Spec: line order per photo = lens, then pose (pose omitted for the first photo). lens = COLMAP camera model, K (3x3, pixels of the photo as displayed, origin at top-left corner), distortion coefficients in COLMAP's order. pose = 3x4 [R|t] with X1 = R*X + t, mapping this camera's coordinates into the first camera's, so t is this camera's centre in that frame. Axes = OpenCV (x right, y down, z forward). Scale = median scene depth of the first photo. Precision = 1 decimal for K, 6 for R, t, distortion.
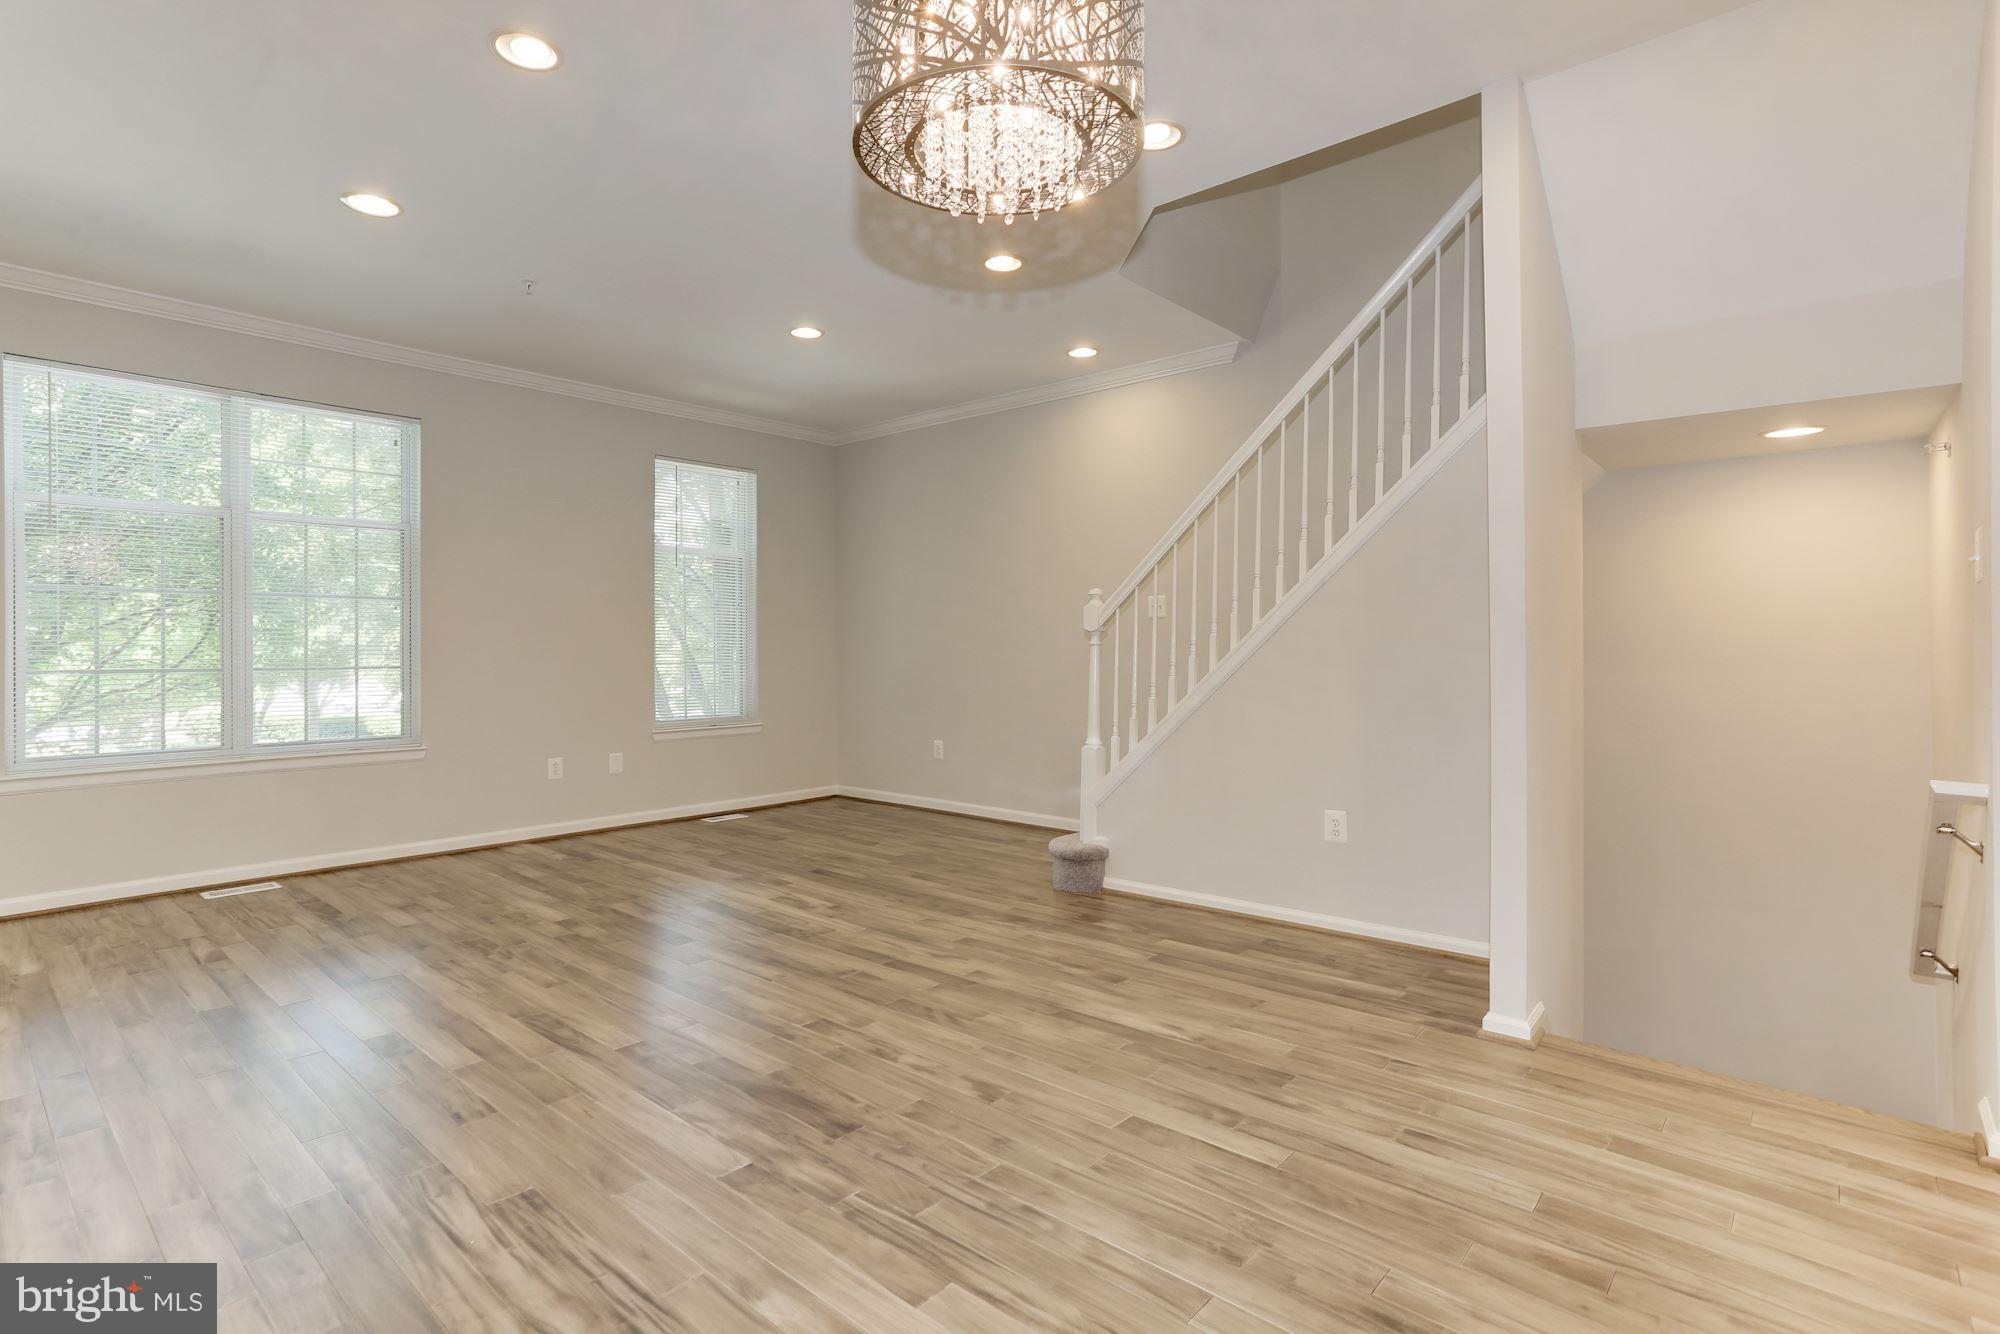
lens RADIAL K [[982.9, 0, 993.5], [0, 982.9, 652.7], [0, 0, 1]] dist [-0.044467, 0.029965]
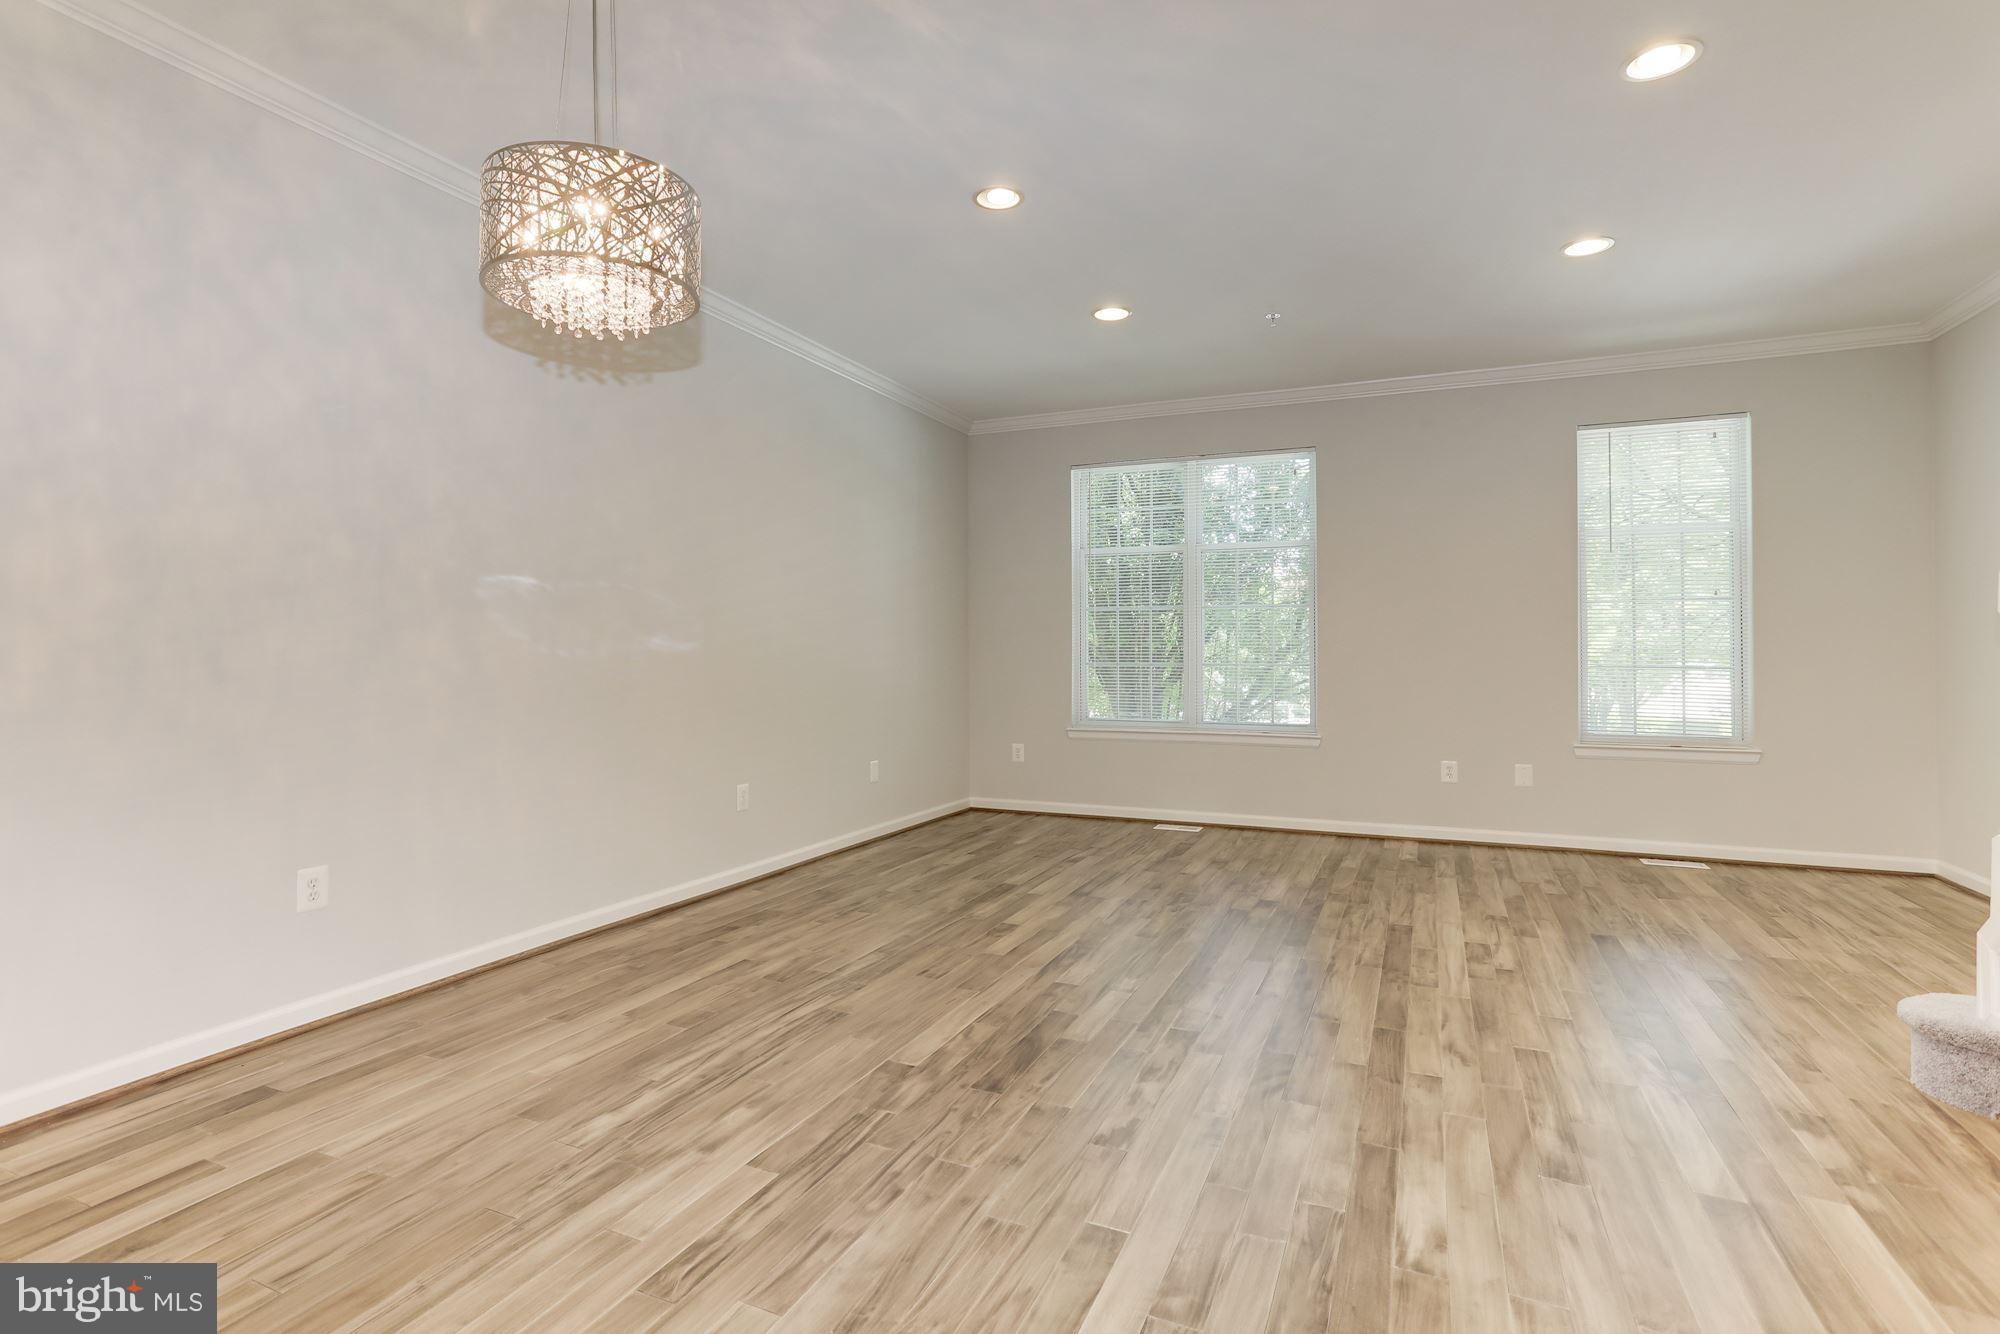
lens RADIAL K [[978.0, 0, 984.0], [0, 978.0, 637.0], [0, 0, 1]] dist [-0.046445, 0.032073]
pose [[0.291087, -0.010921, -0.956634, 0.531935], [-0.003876, 0.999913, -0.012594, -0.005147], [0.956689, 0.007374, 0.291019, 0.393052]]
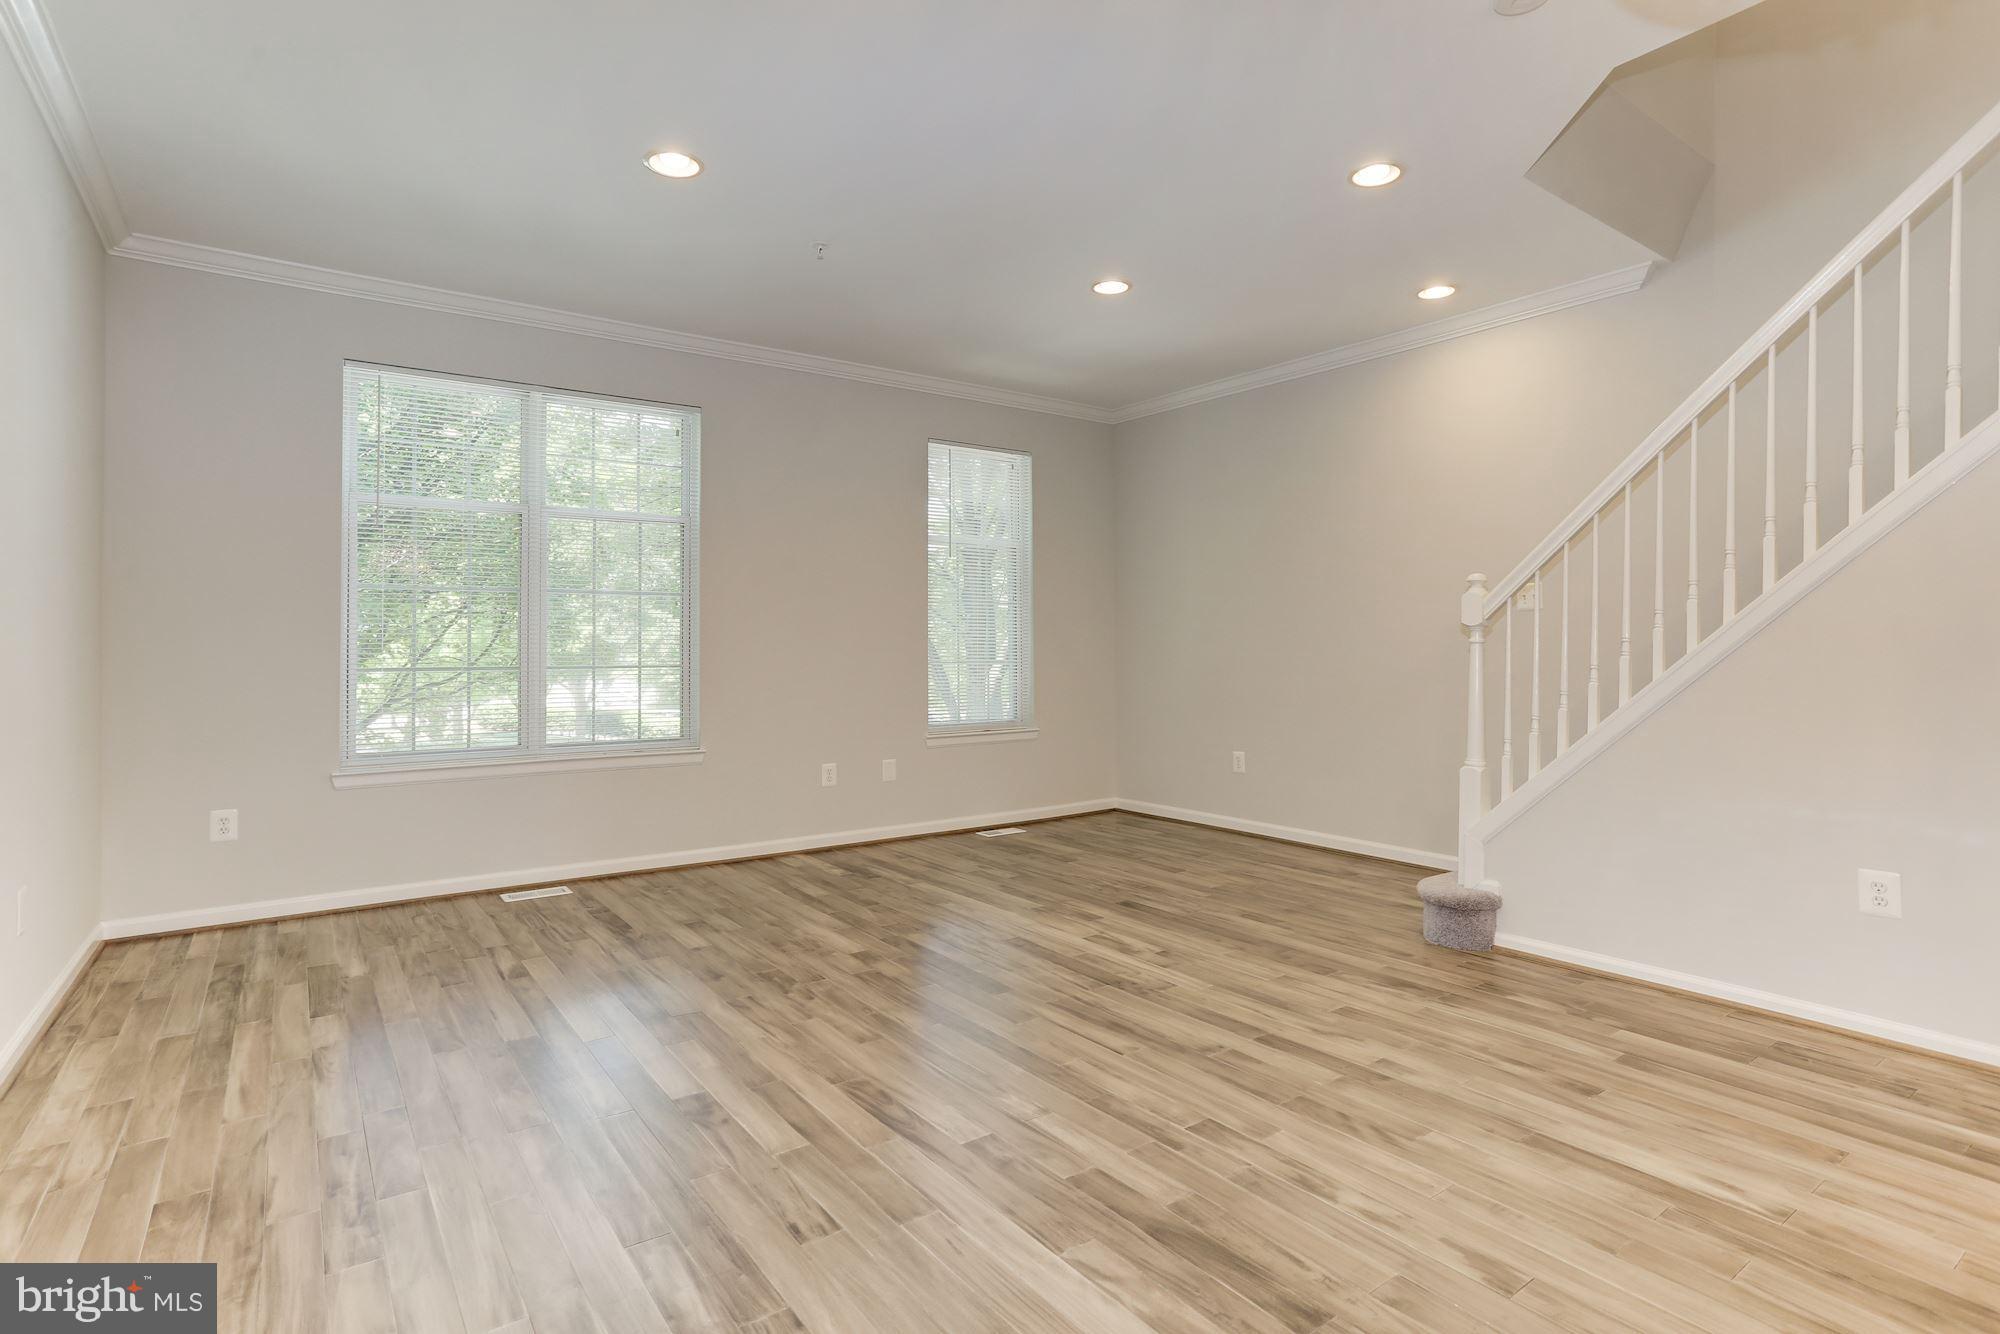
lens RADIAL K [[1011.5, 0, 991.9], [0, 1011.5, 636.9], [0, 0, 1]] dist [-0.055047, 0.047831]
pose [[0.975629, -0.002653, -0.219410, -0.128515], [-0.000351, 0.999907, -0.013653, 0.000194], [0.219426, 0.013398, 0.975537, 0.135764]]
